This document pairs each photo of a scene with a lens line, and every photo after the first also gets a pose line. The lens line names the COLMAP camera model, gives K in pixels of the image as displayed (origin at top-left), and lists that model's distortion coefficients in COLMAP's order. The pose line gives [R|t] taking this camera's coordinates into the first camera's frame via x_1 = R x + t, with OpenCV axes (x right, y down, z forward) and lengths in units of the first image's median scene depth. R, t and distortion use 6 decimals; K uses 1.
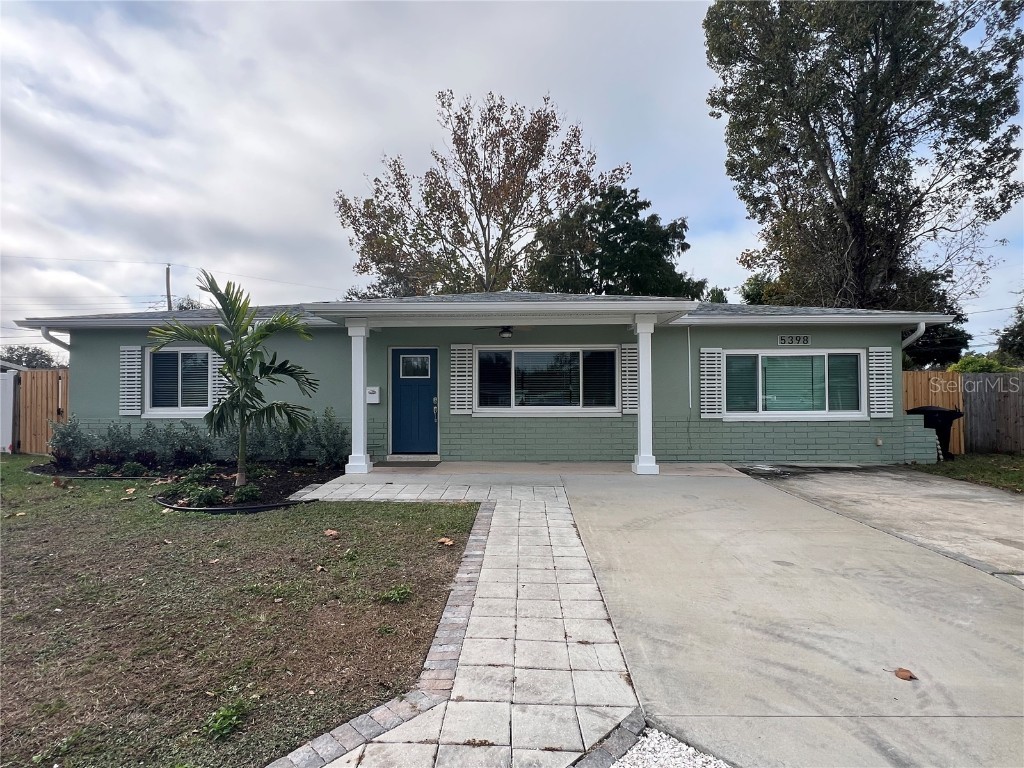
lens RADIAL K [[533.0, 0, 512.5], [0, 533.0, 387.2], [0, 0, 1]] dist [-0.001059, 0.000740]
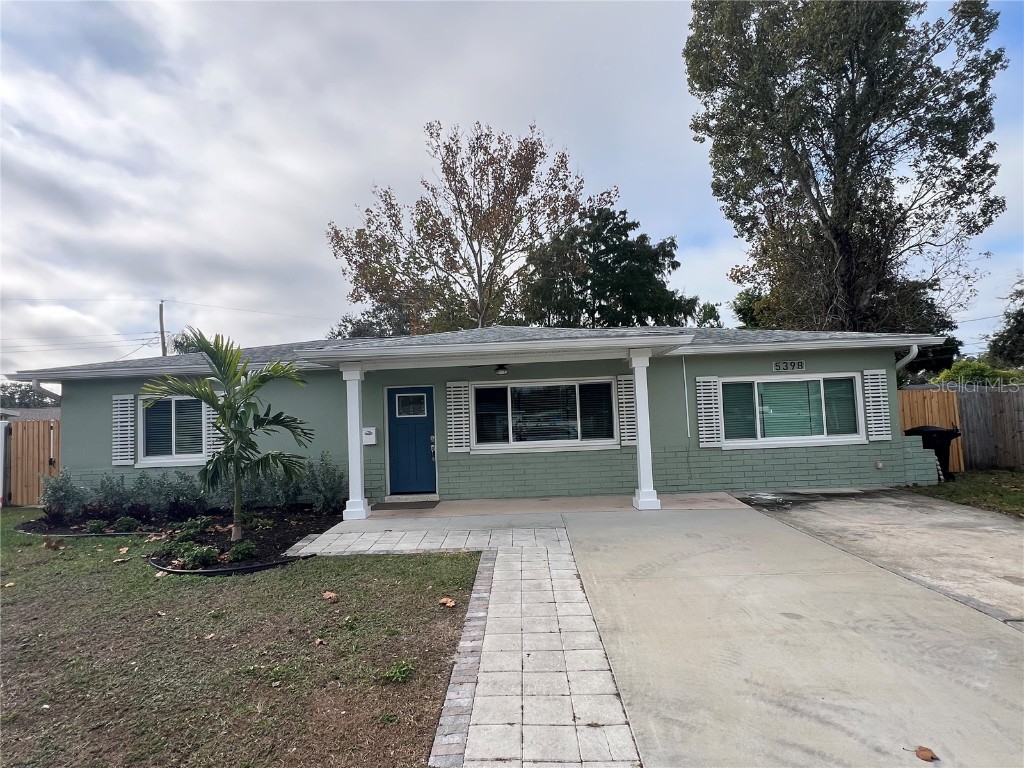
lens RADIAL K [[533.0, 0, 513.6], [0, 533.0, 385.5], [0, 0, 1]] dist [-0.001059, 0.000740]
pose [[0.999350, -0.034913, 0.008963, 0.000561], [0.035226, 0.998672, -0.037600, -0.028023], [-0.007639, 0.037892, 0.999253, 0.002983]]
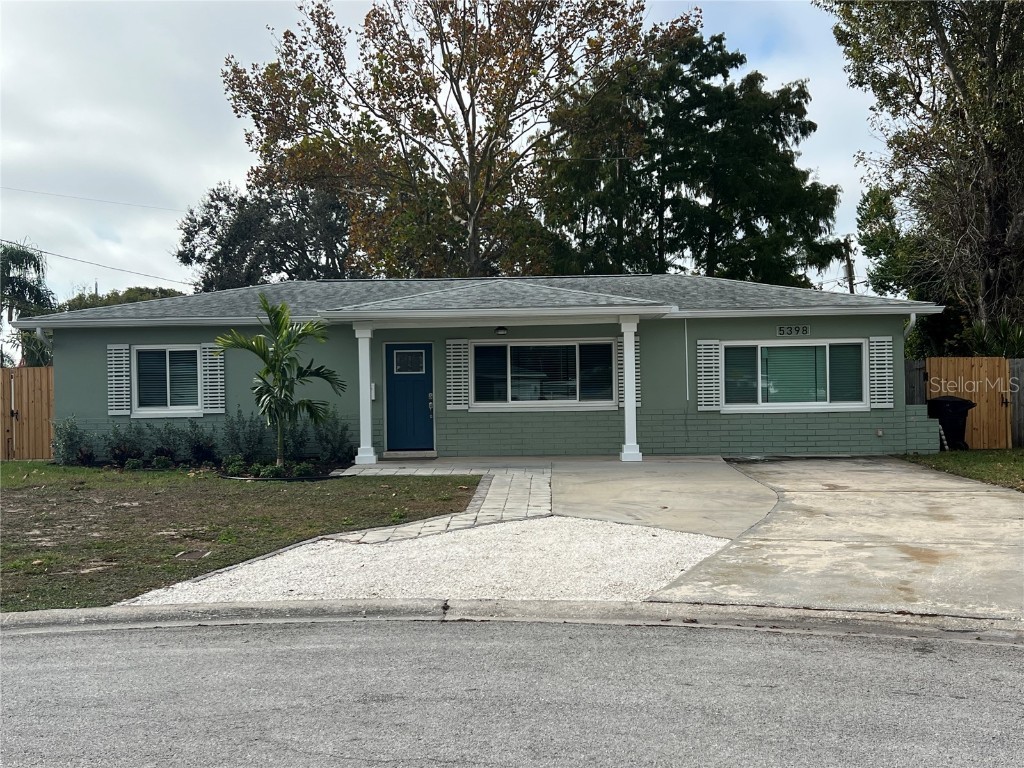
lens RADIAL K [[1157.8, 0, 540.8], [0, 1157.8, 376.1], [0, 0, 1]] dist [0.131107, 0.000000]
pose [[0.999803, -0.012259, 0.015579, 0.023159], [0.012072, 0.999855, 0.012001, -0.031256], [-0.015724, -0.011810, 0.999807, -1.011221]]
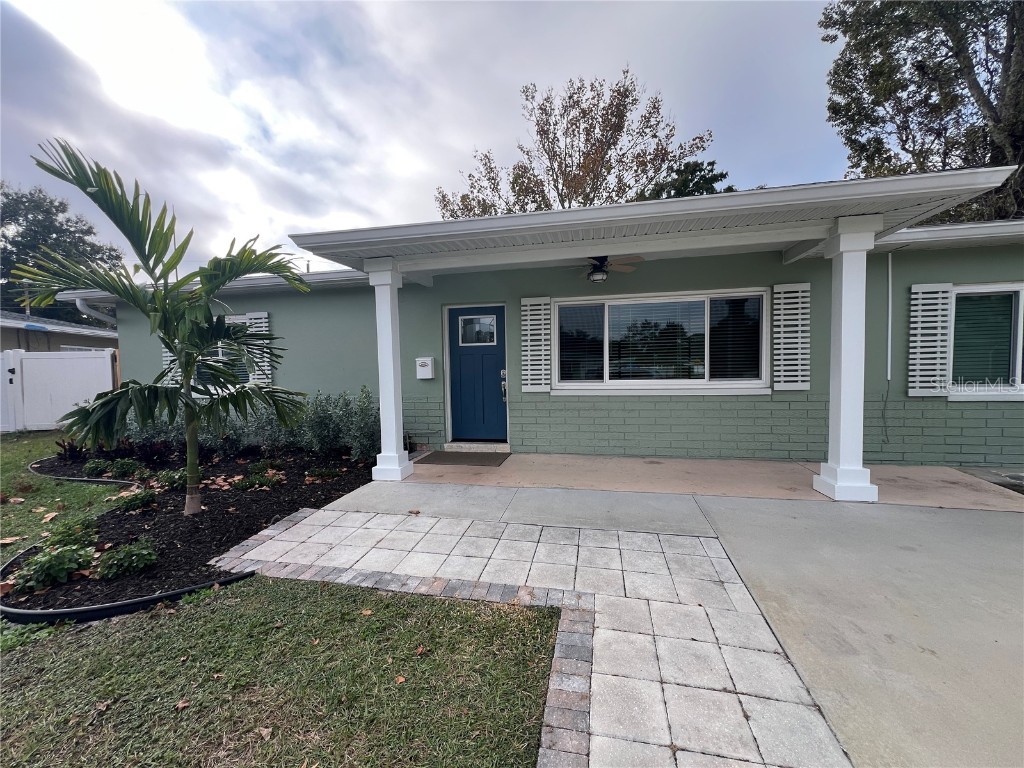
lens RADIAL K [[406.1, 0, 509.7], [0, 406.1, 388.2], [0, 0, 1]] dist [-0.004369, 0.000073]
pose [[0.980687, -0.006547, -0.195475, -0.018208], [0.021952, 0.996809, 0.076744, 0.000629], [0.194349, -0.079553, 0.977701, 0.375077]]
